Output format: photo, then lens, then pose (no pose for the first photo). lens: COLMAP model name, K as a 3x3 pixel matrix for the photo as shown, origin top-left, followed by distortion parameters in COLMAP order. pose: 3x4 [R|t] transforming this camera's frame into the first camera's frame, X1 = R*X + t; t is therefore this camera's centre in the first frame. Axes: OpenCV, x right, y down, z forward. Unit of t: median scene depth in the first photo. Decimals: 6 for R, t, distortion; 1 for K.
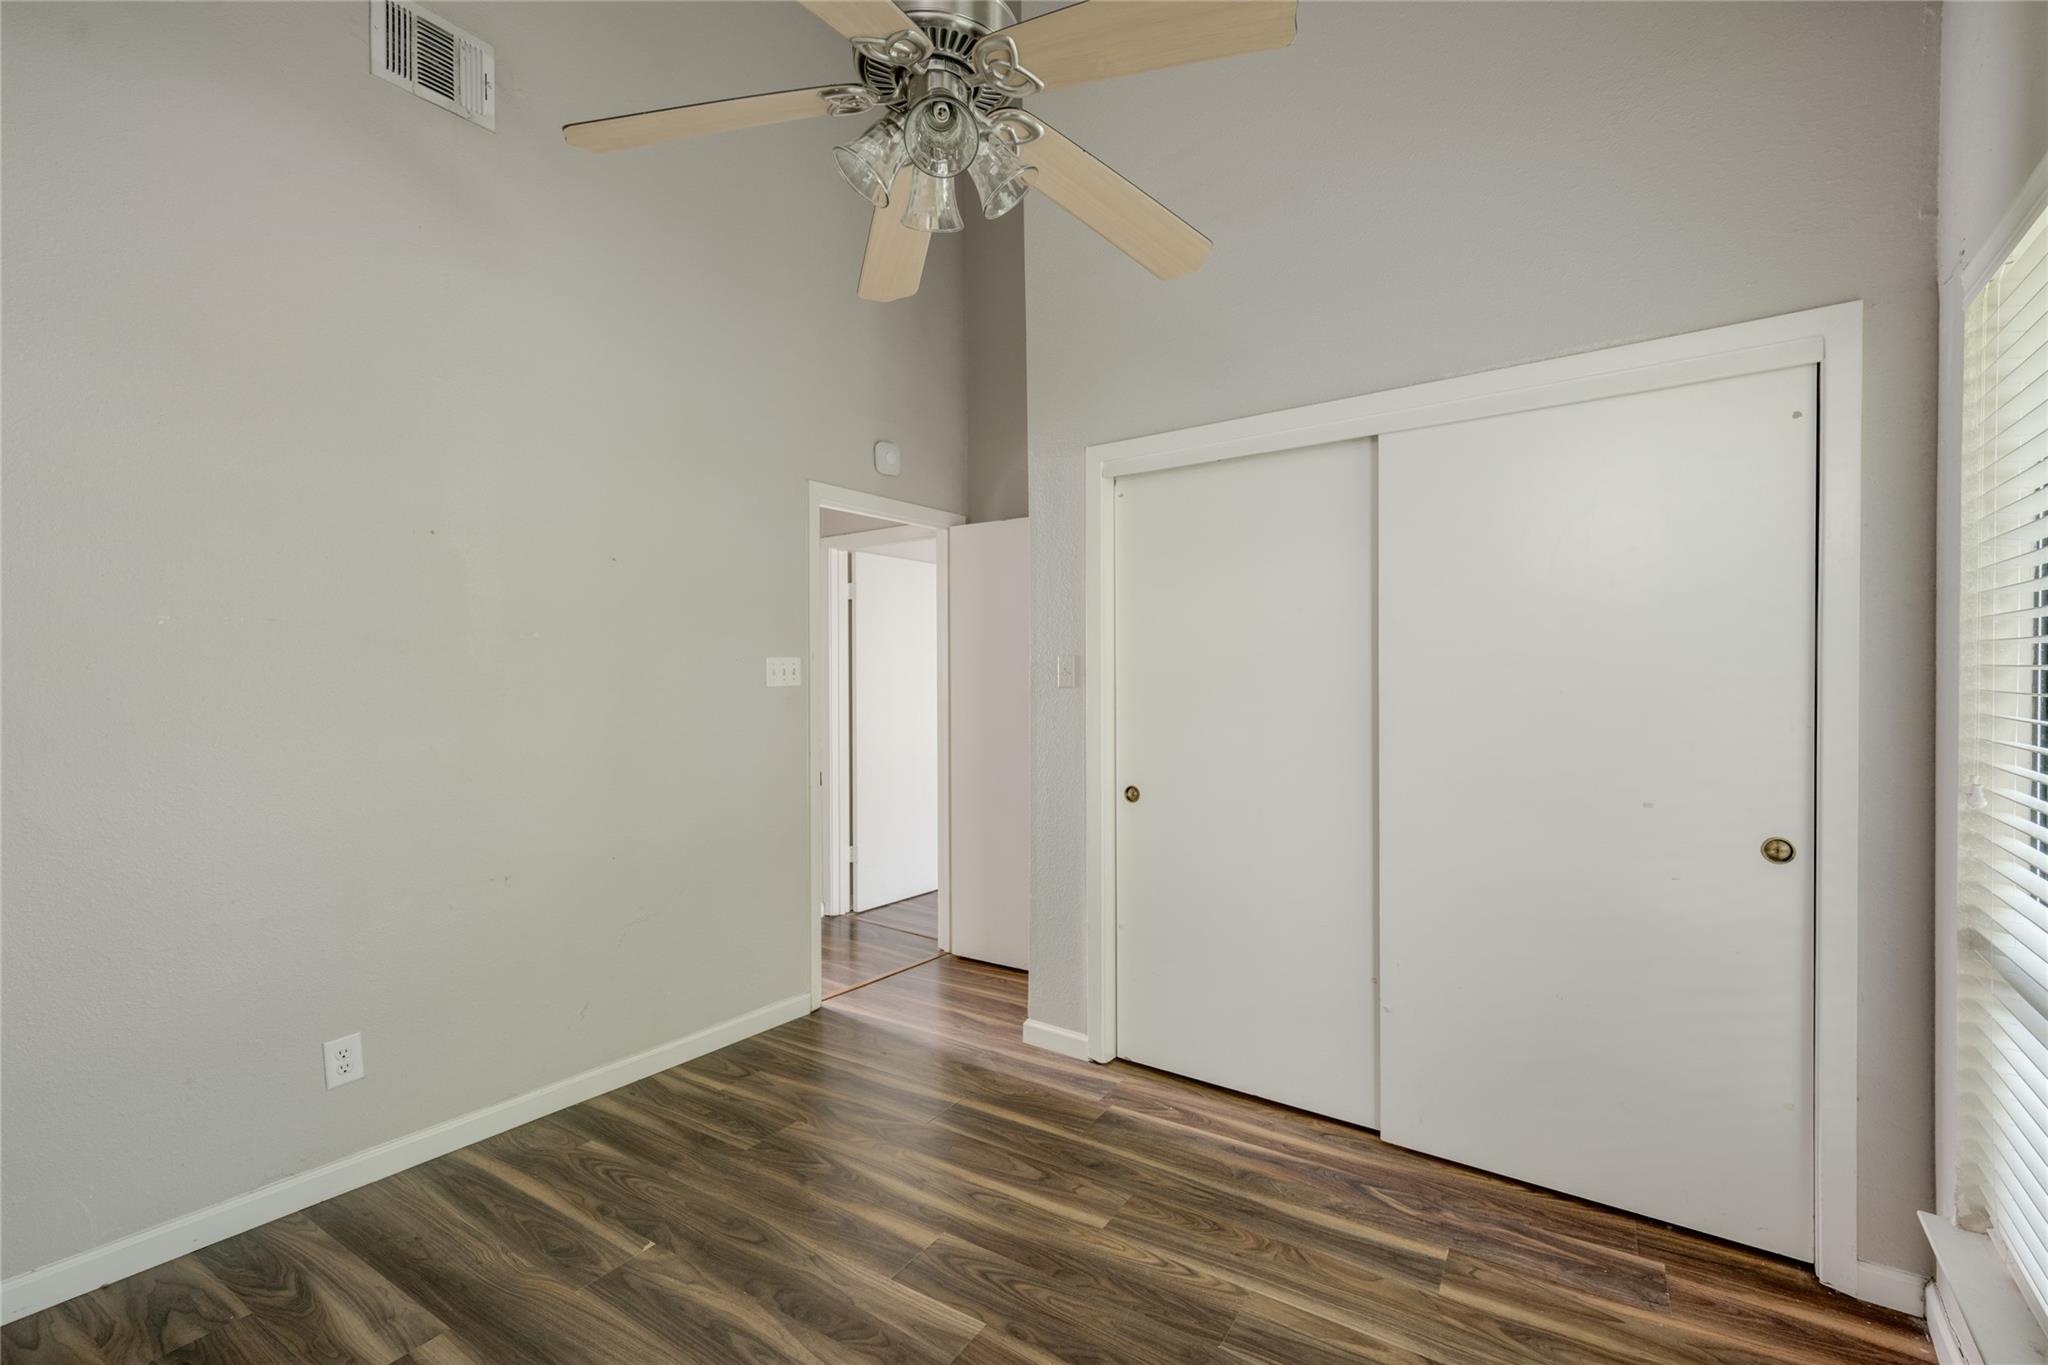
lens RADIAL K [[877.4, 0, 1026.5], [0, 877.4, 691.3], [0, 0, 1]] dist [0.001827, 0.000068]
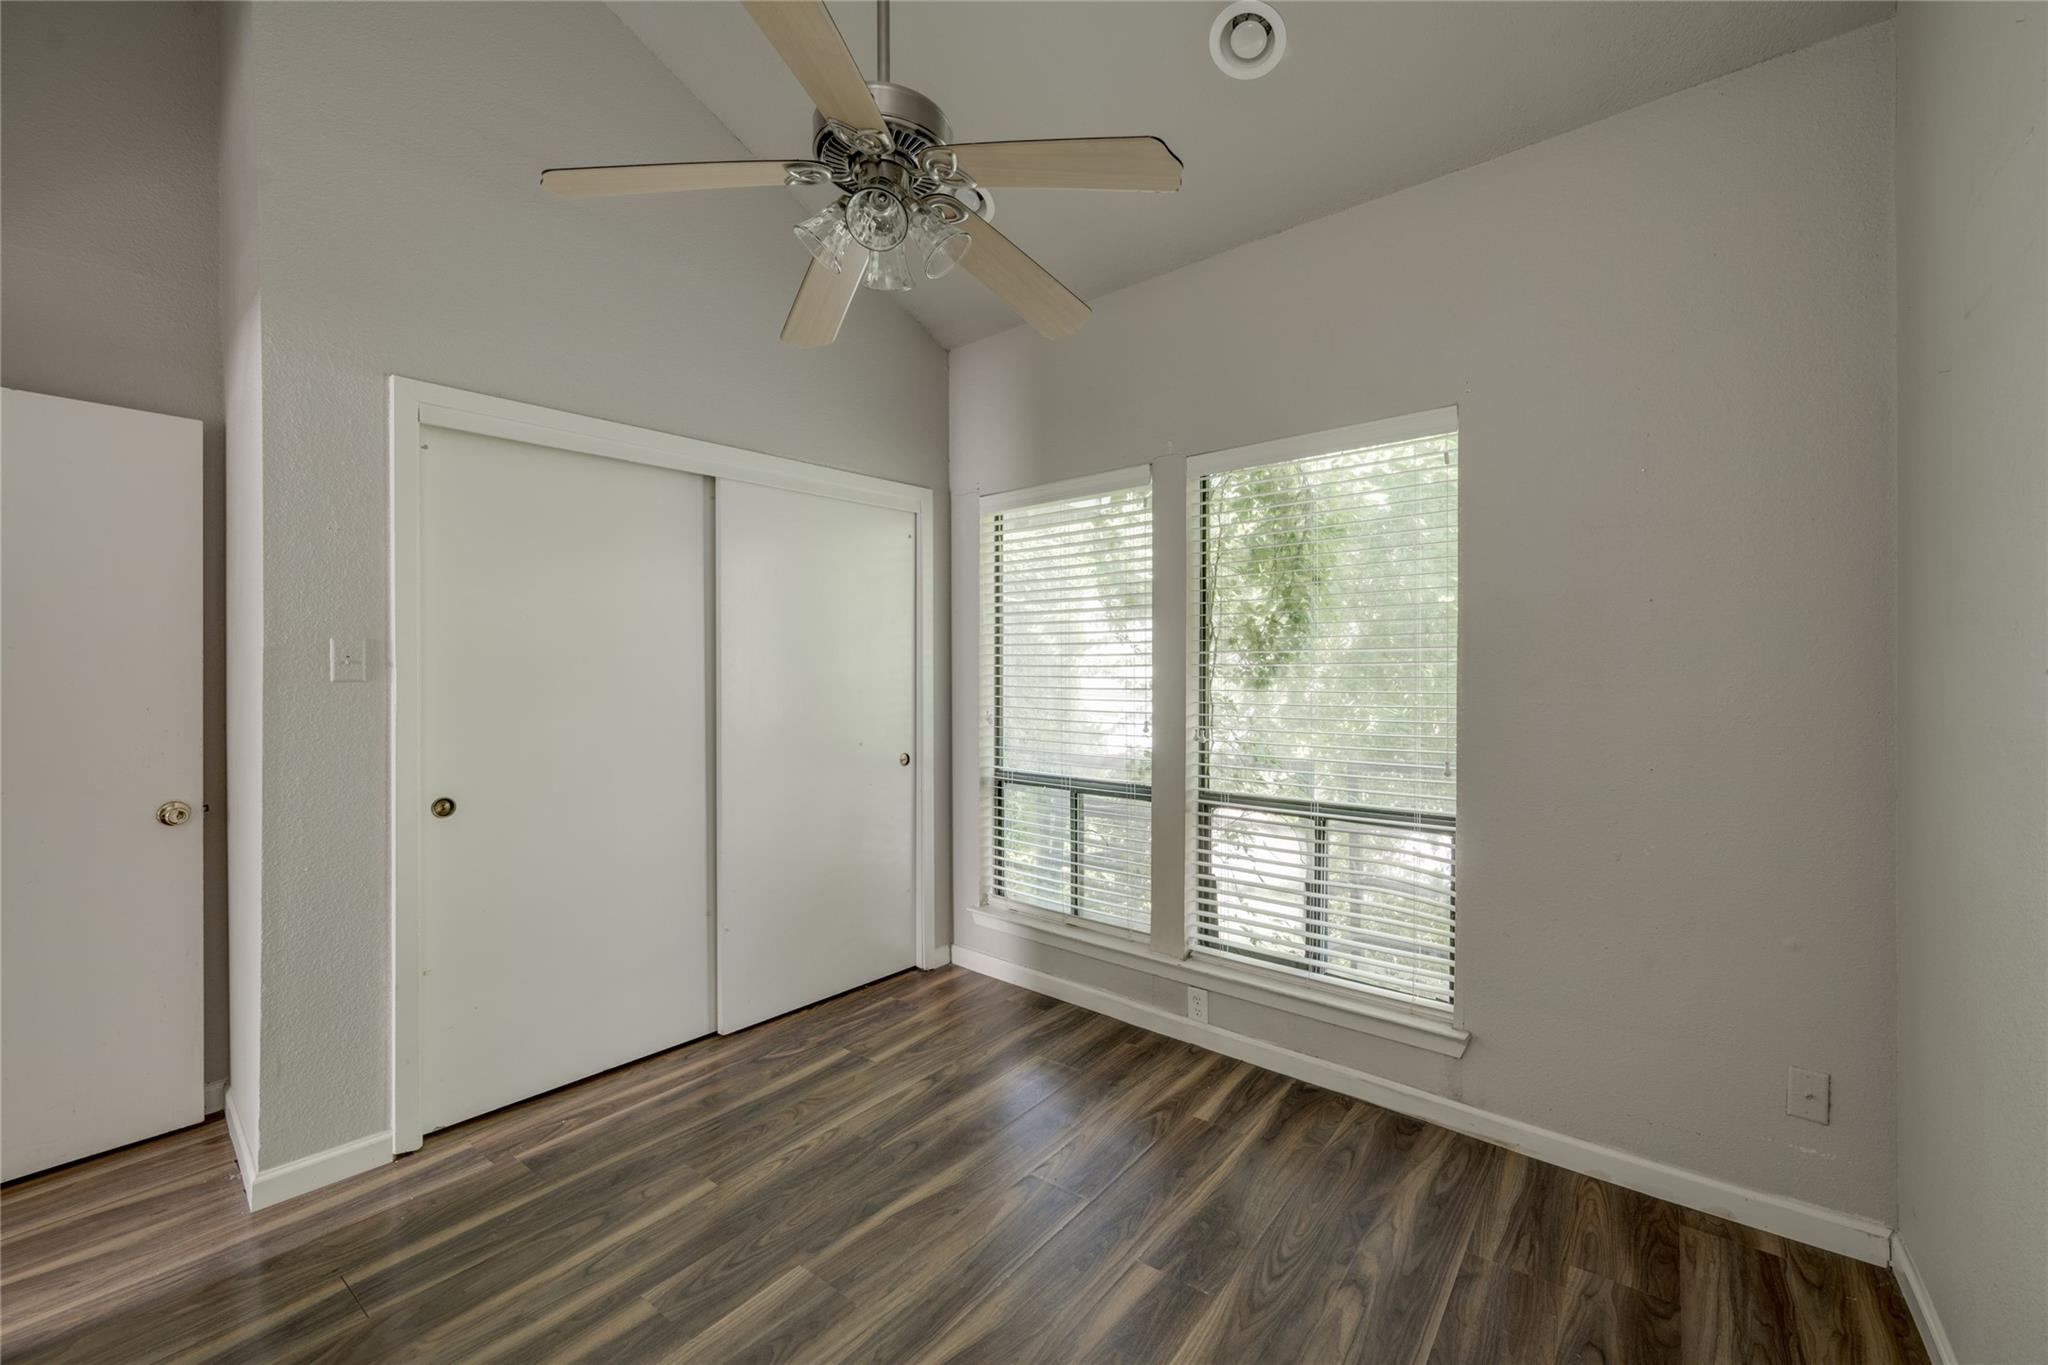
lens RADIAL K [[856.4, 0, 1026.6], [0, 856.4, 671.8], [0, 0, 1]] dist [0.000441, -0.000093]
pose [[0.078118, -0.000099, 0.996944, -0.845212], [0.013033, 0.999915, -0.000922, -0.005600], [-0.996859, 0.013065, 0.078112, 0.492782]]
